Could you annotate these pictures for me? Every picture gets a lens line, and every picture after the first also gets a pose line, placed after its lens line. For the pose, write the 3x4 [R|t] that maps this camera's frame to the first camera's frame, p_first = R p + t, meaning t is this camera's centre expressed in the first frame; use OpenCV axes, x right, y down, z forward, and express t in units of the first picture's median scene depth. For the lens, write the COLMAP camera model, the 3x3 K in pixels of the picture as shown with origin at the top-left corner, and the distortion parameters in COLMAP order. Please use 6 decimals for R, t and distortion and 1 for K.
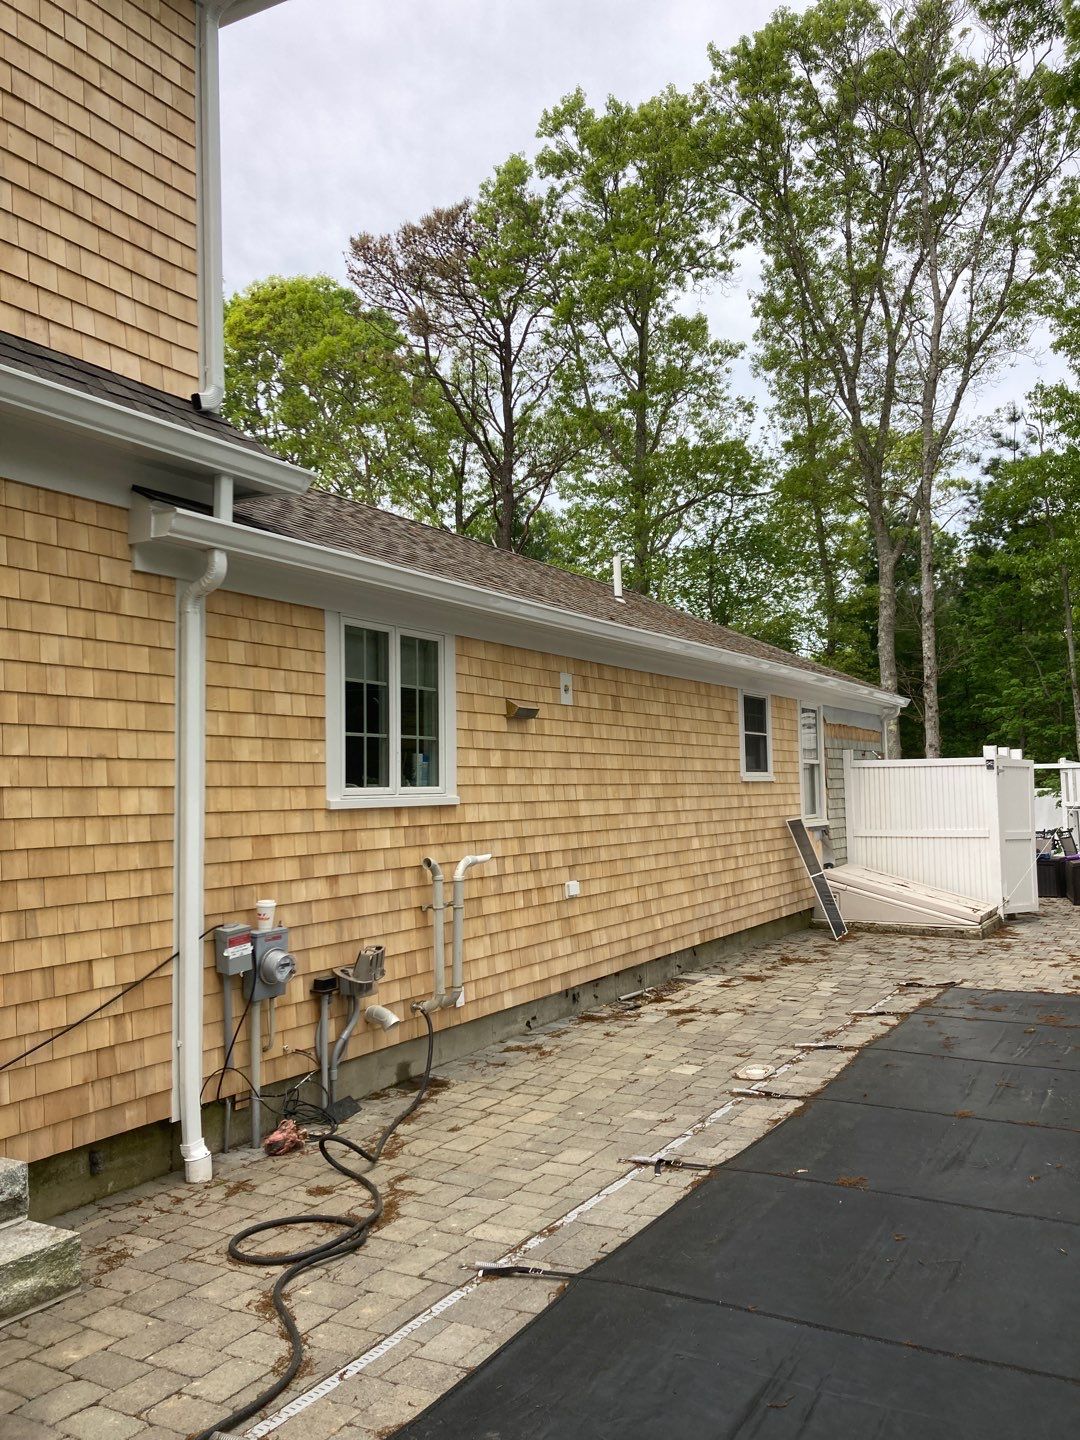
lens RADIAL K [[1190.3, 0, 540.0], [0, 1190.3, 720.0], [0, 0, 1]] dist [0.000765, -0.010247]
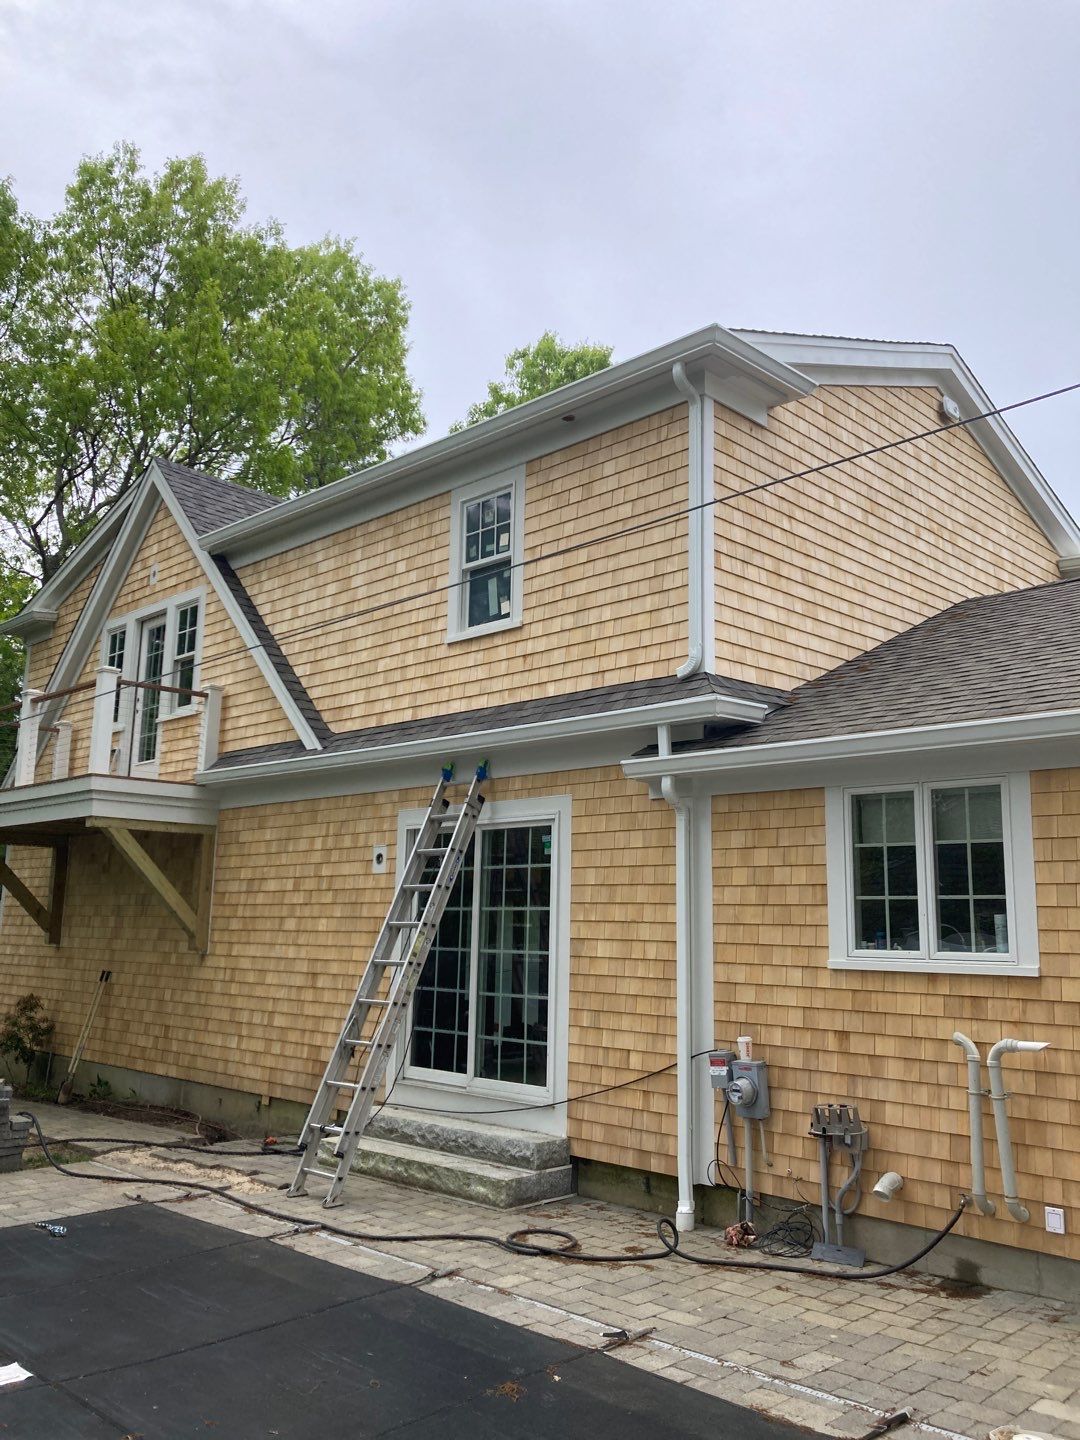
lens RADIAL K [[1159.8, 0, 540.3], [0, 1159.8, 757.8], [0, 0, 1]] dist [0.000699, -0.001644]
pose [[-0.257830, -0.129152, -0.957519, 1.007545], [0.041598, 0.988623, -0.144548, 0.028767], [0.965294, -0.077100, -0.249524, 1.097739]]
